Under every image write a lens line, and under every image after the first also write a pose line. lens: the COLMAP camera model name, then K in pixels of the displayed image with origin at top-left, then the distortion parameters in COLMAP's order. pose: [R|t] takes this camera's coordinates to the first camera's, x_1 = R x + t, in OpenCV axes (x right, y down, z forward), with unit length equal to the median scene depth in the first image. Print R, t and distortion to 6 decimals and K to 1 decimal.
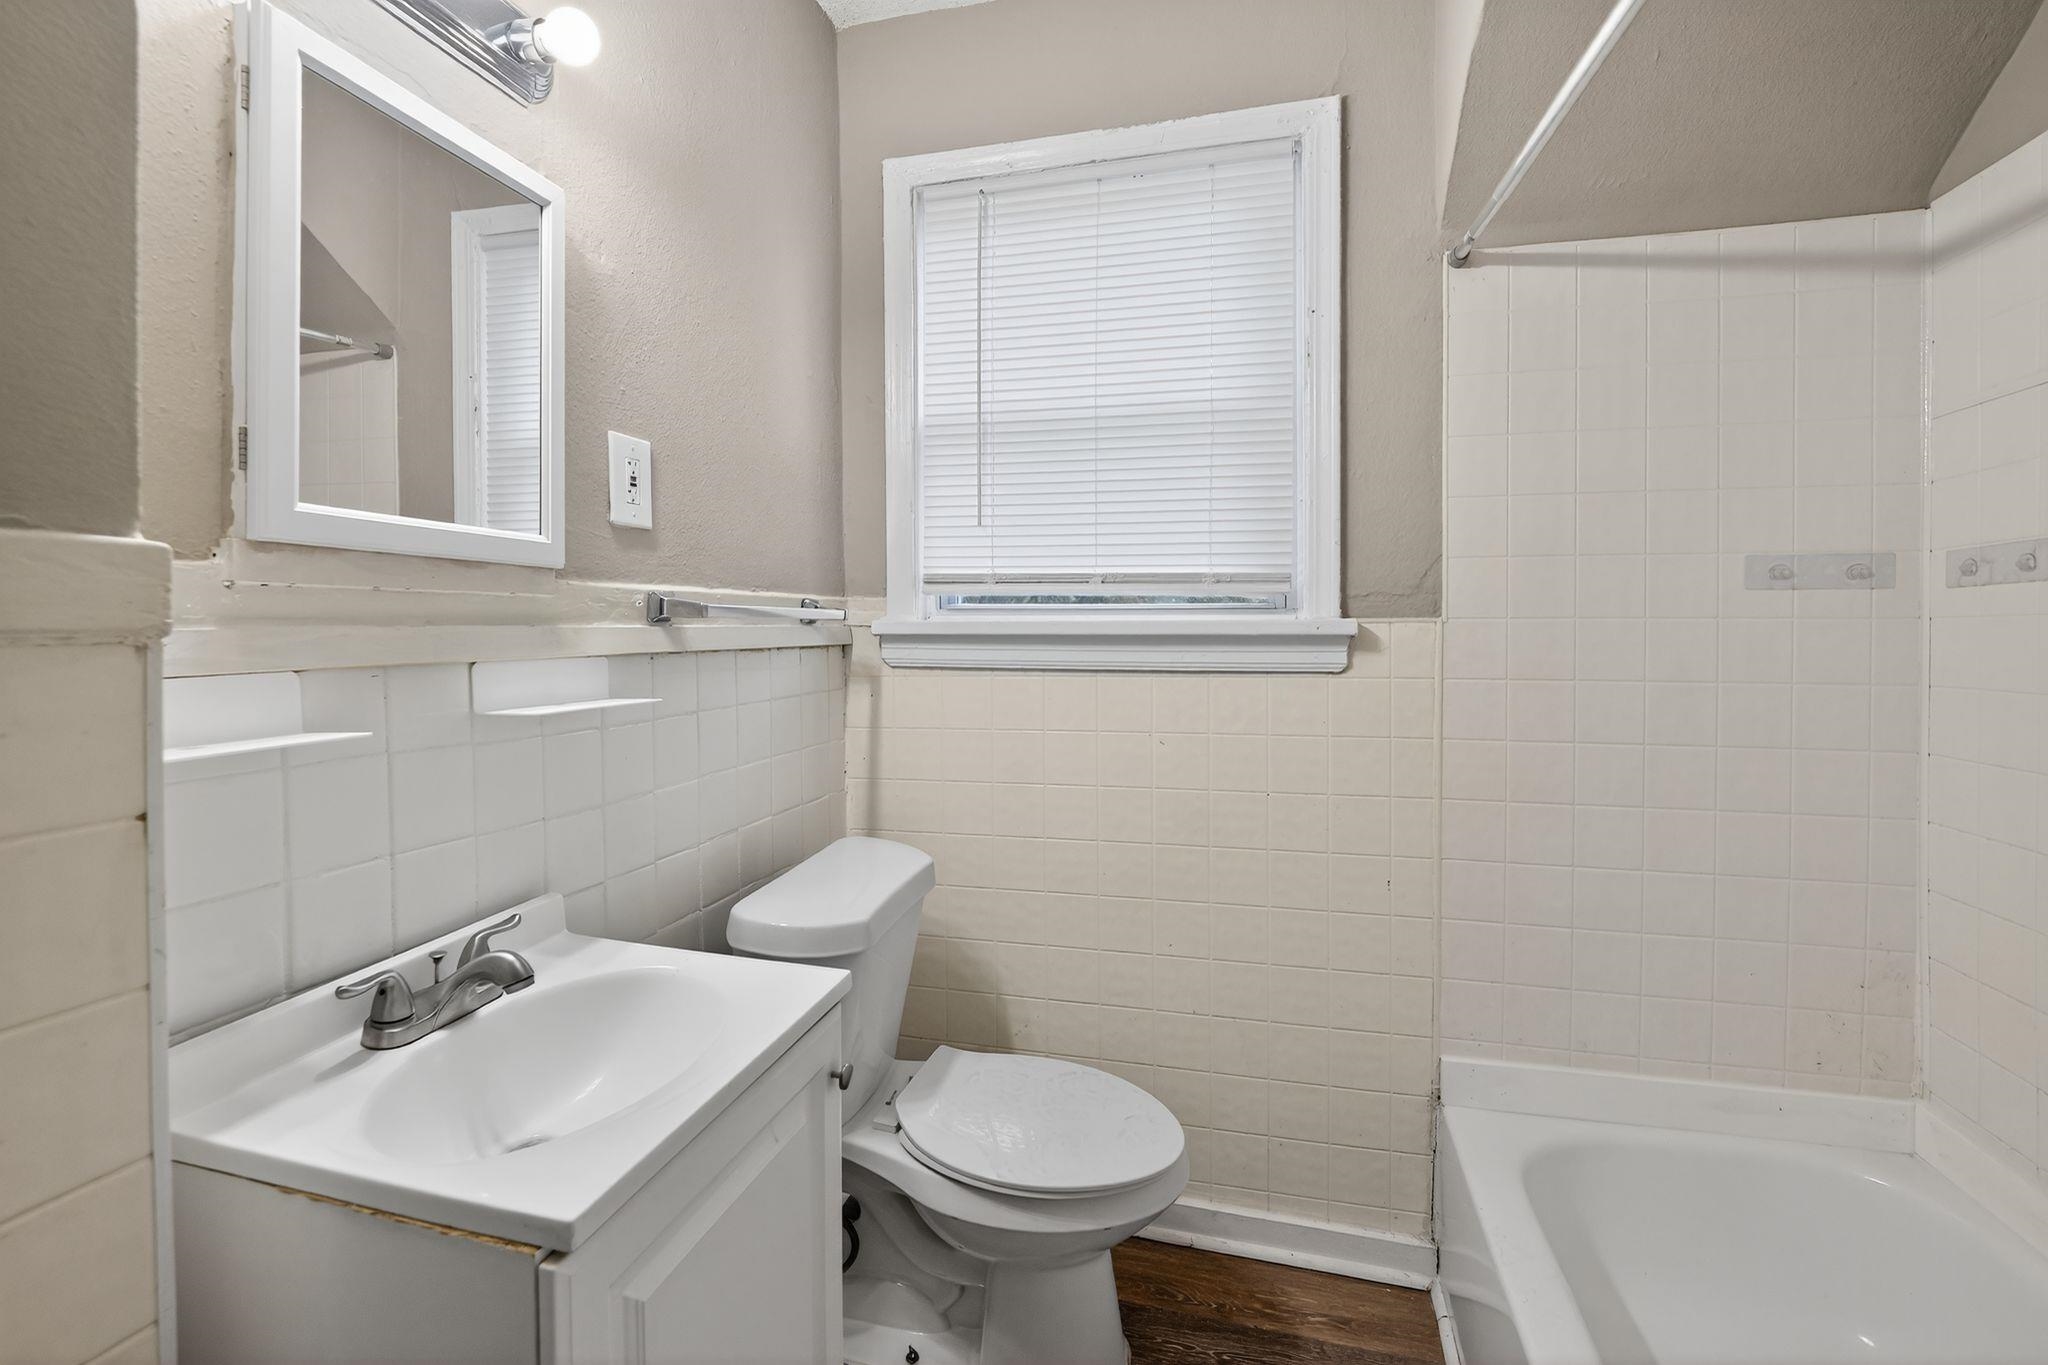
lens RADIAL K [[923.6, 0, 1017.5], [0, 923.6, 665.1], [0, 0, 1]] dist [-0.016372, 0.000166]
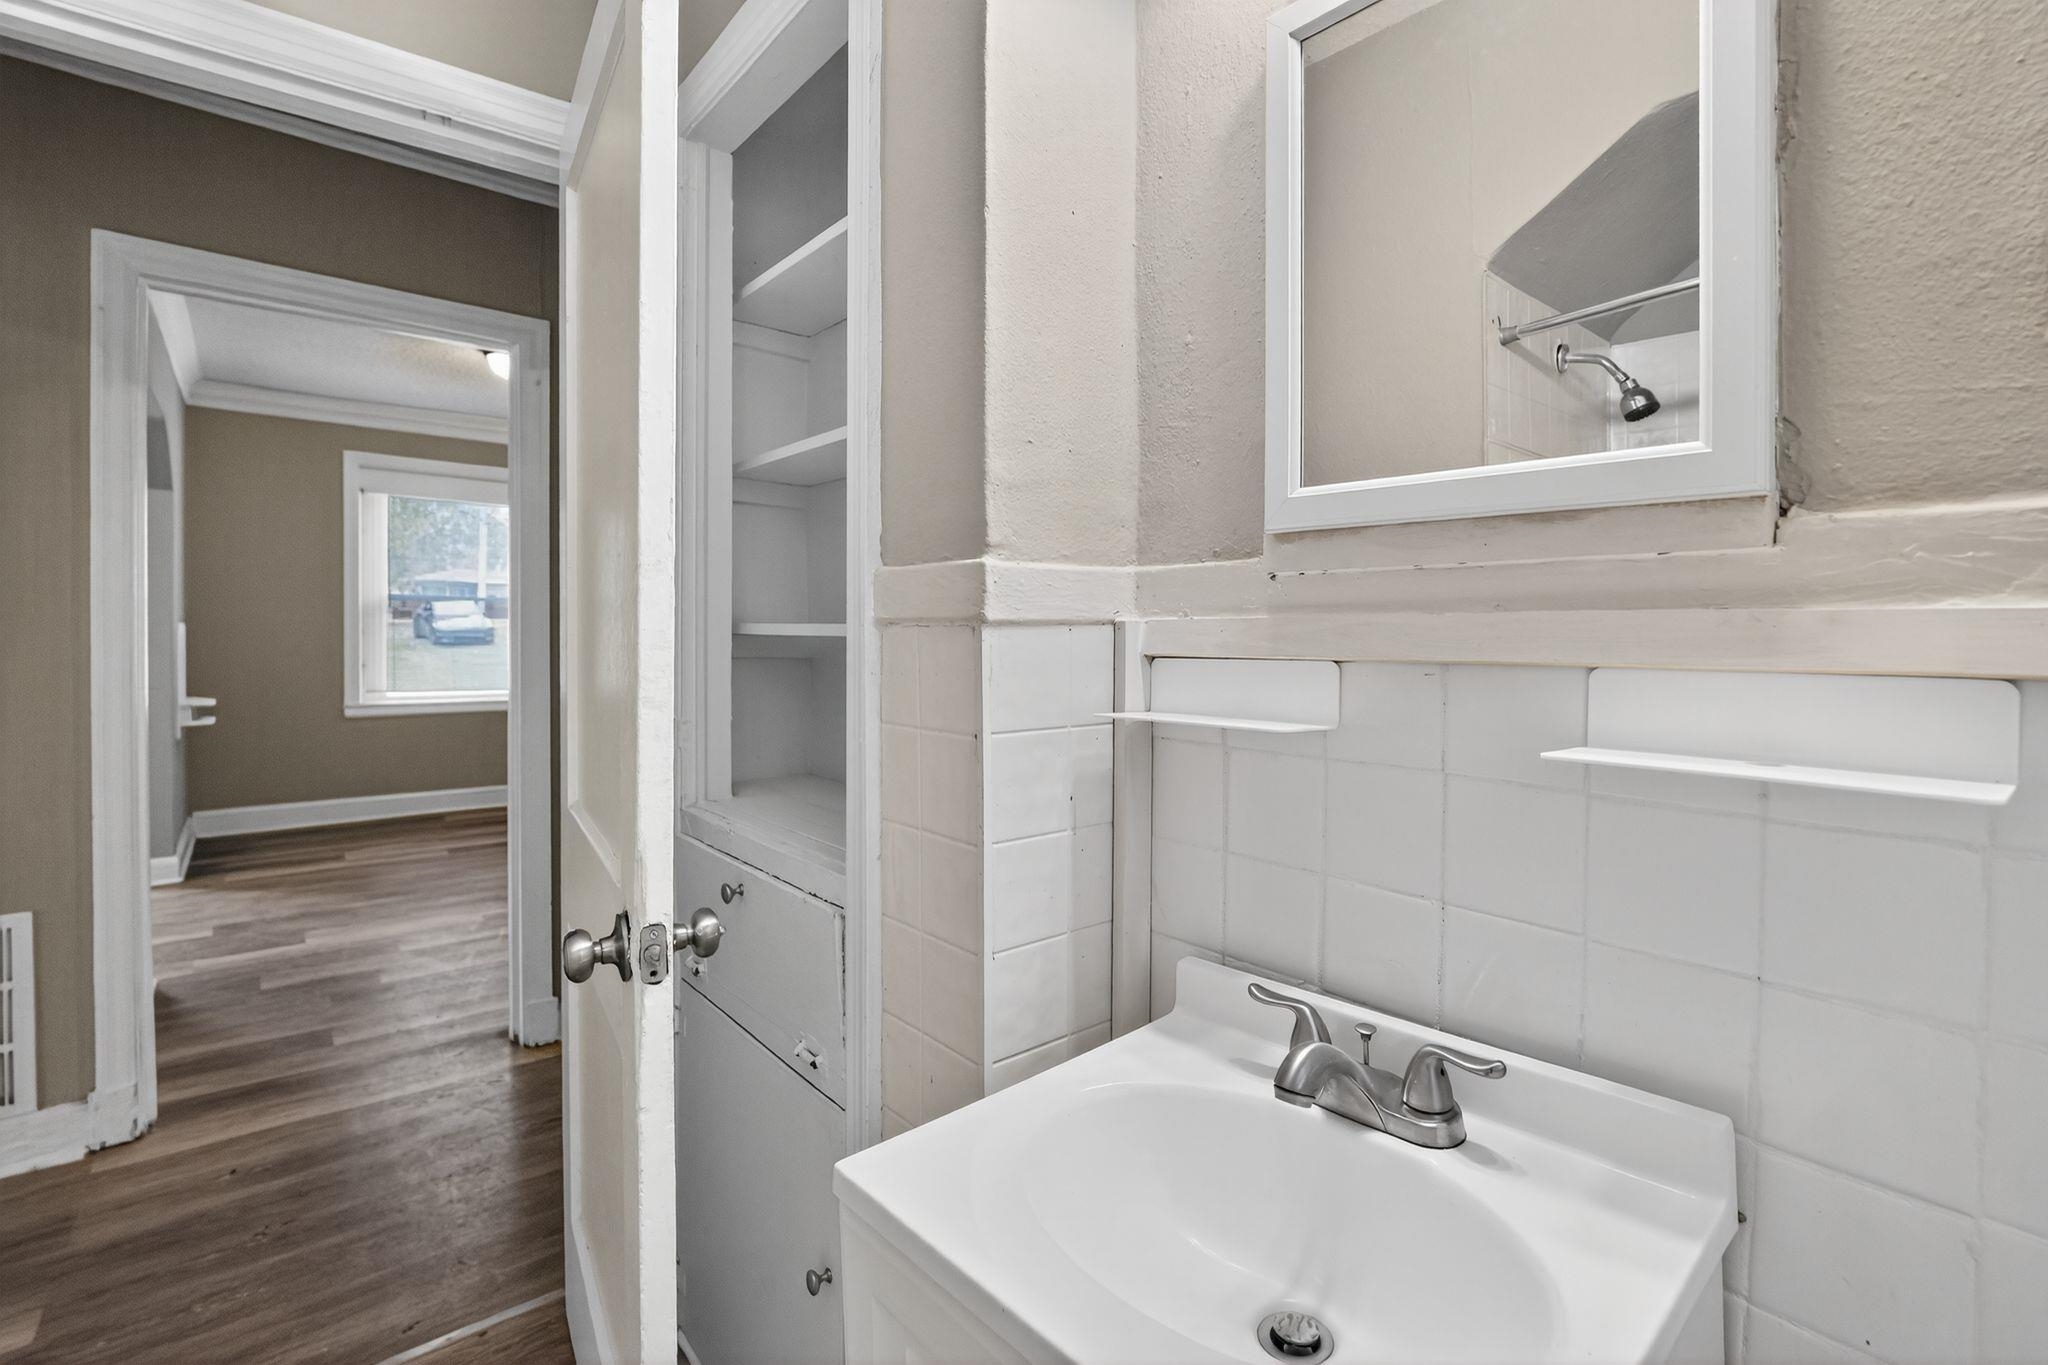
lens RADIAL K [[914.6, 0, 1017.1], [0, 914.6, 626.6], [0, 0, 1]] dist [-0.019663, -0.000116]
pose [[-0.573291, -0.001990, -0.819349, 0.177340], [-0.035138, 0.999137, 0.022160, -0.036120], [0.818598, 0.041494, -0.572866, 1.180787]]
